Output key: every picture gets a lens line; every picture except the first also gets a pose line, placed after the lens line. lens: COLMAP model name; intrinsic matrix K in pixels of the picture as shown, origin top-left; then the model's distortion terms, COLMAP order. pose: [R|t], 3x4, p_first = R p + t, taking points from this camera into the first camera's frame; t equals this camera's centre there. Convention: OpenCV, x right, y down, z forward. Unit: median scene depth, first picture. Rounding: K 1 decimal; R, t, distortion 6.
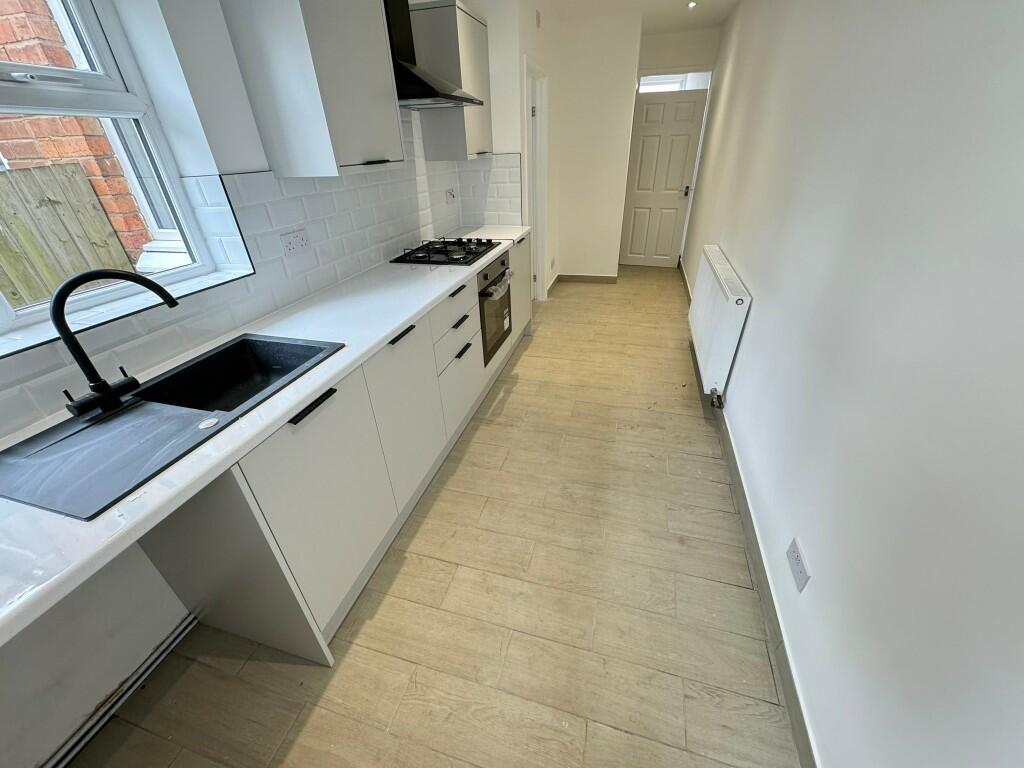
lens RADIAL K [[408.7, 0, 507.7], [0, 408.7, 379.8], [0, 0, 1]] dist [-0.003092, 0.000466]
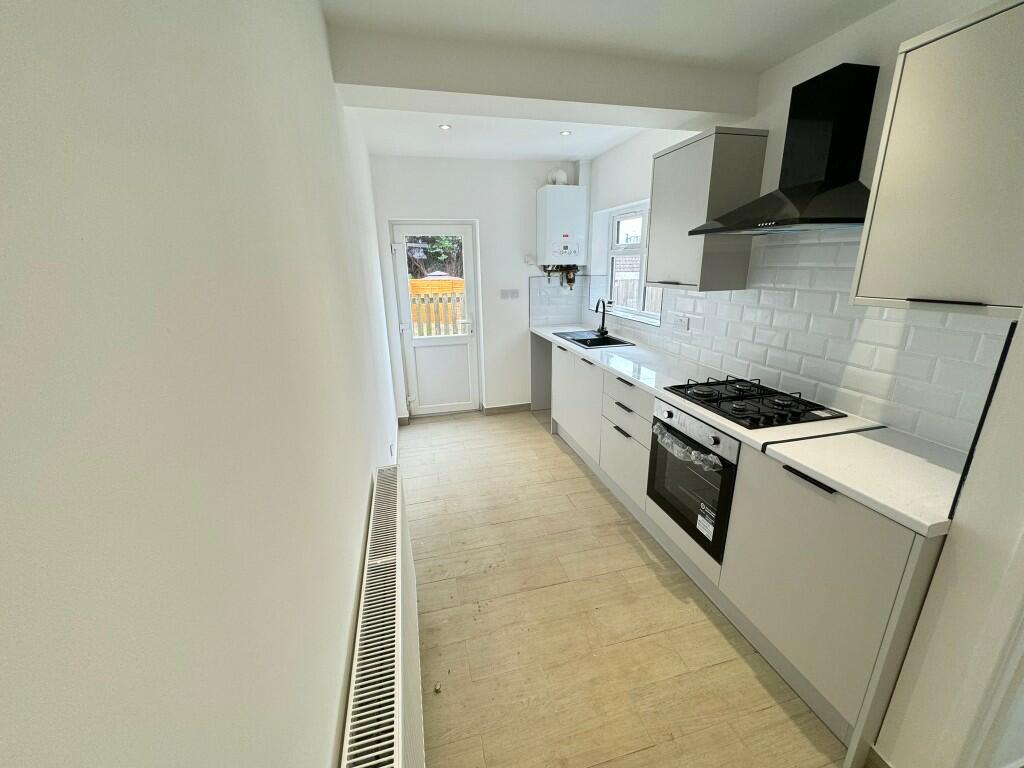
lens RADIAL K [[408.7, 0, 512.5], [0, 408.7, 382.9], [0, 0, 1]] dist [-0.003092, 0.000466]
pose [[-0.852921, 0.178985, -0.490398, 0.651725], [-0.242704, 0.695737, 0.676051, -0.801388], [0.462191, 0.695639, -0.549969, 1.281590]]
